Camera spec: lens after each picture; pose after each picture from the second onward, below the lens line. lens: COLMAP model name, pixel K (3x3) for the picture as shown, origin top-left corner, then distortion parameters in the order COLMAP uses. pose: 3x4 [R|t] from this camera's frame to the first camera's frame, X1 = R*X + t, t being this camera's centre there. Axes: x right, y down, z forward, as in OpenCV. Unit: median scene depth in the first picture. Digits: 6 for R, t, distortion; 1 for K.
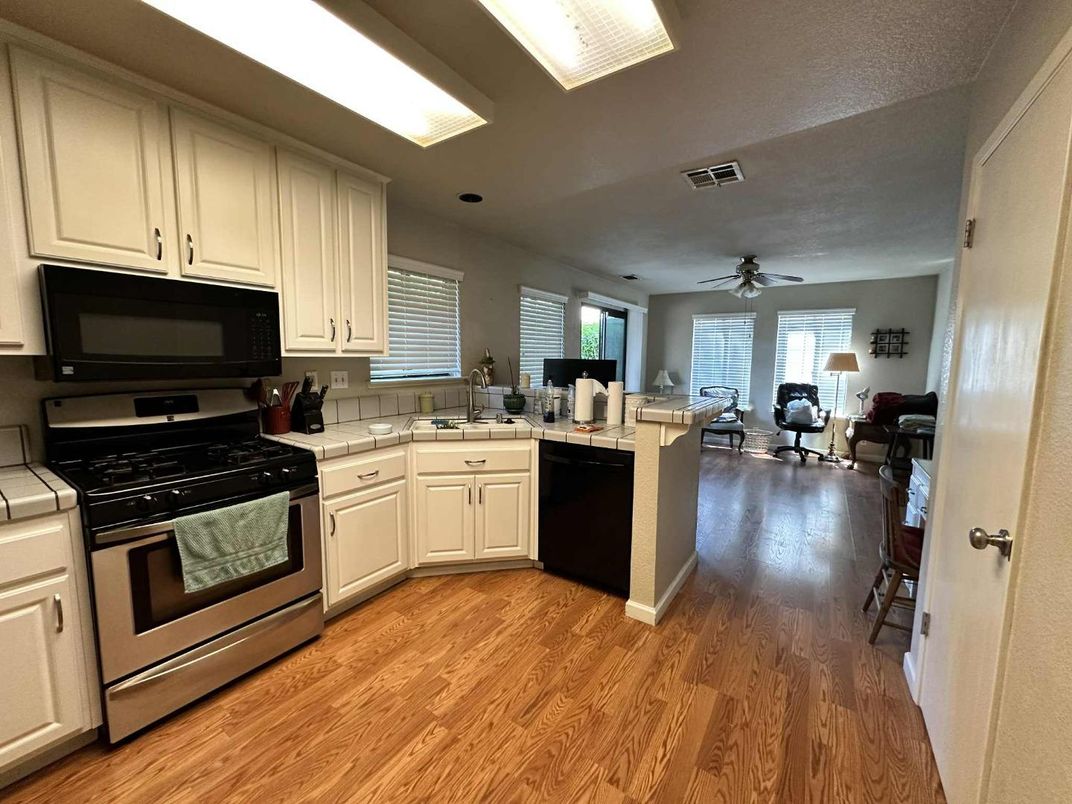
lens RADIAL K [[431.4, 0, 535.5], [0, 431.4, 400.0], [0, 0, 1]] dist [-0.000360, -0.000195]
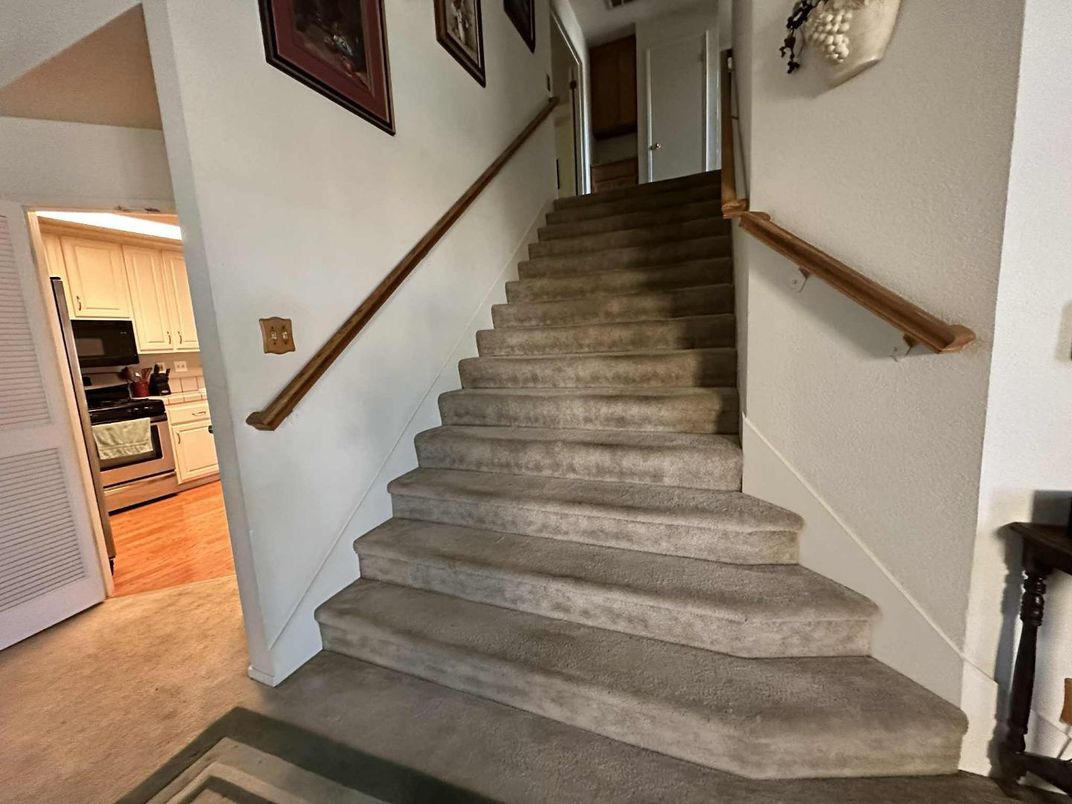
lens RADIAL K [[431.4, 0, 534.2], [0, 431.4, 400.1], [0, 0, 1]] dist [-0.000360, -0.000195]
pose [[0.978223, -0.087963, 0.187995, 0.745781], [0.081434, 0.995785, 0.042194, 0.164910], [-0.190914, -0.025966, 0.981263, -1.207405]]
